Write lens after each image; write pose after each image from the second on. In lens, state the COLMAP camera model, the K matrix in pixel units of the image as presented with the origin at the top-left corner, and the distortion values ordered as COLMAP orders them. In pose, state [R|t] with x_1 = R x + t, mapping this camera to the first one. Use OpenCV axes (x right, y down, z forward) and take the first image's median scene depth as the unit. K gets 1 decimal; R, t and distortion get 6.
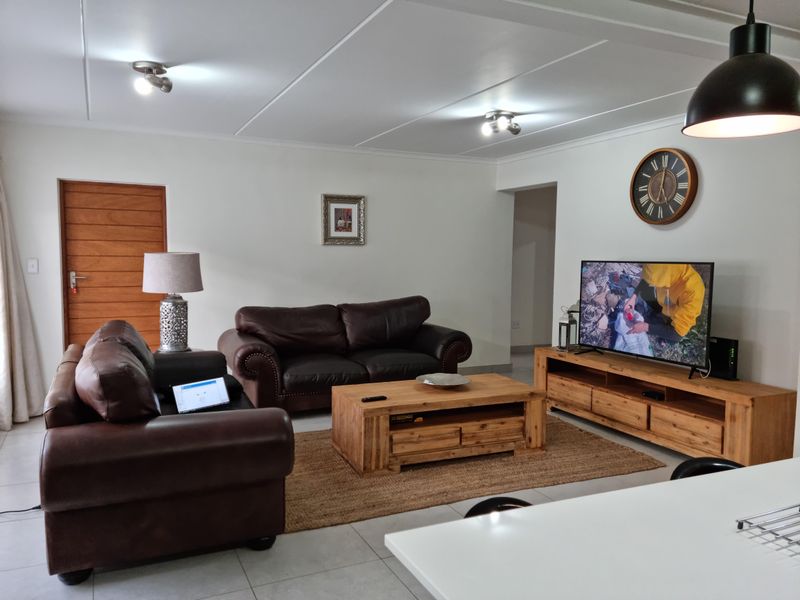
lens RADIAL K [[627.7, 0, 400.0], [0, 627.7, 300.0], [0, 0, 1]] dist [0.116724, -0.118055]
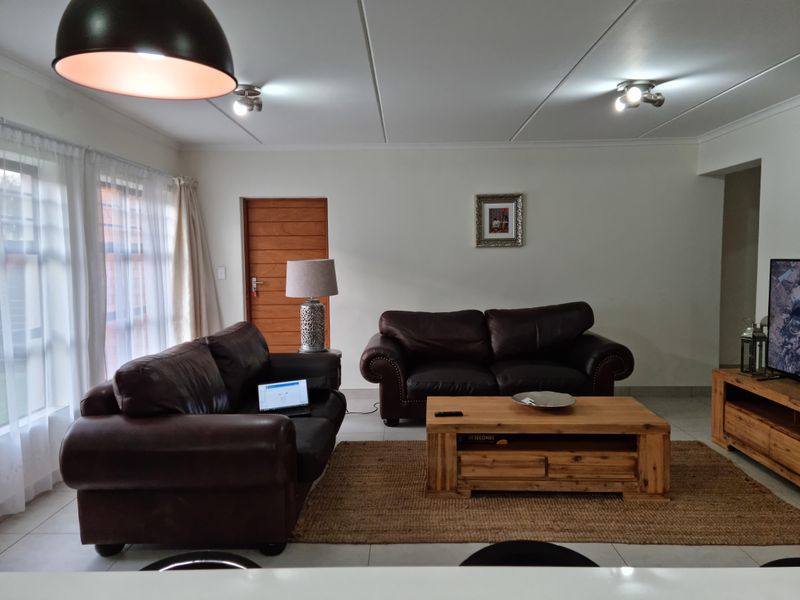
lens RADIAL K [[627.7, 0, 400.0], [0, 627.7, 300.0], [0, 0, 1]] dist [0.116724, -0.118055]
pose [[0.898993, 0.010072, -0.437846, 0.244413], [-0.011538, 0.999933, -0.000688, -0.007210], [0.437810, 0.005671, 0.899050, 0.110784]]
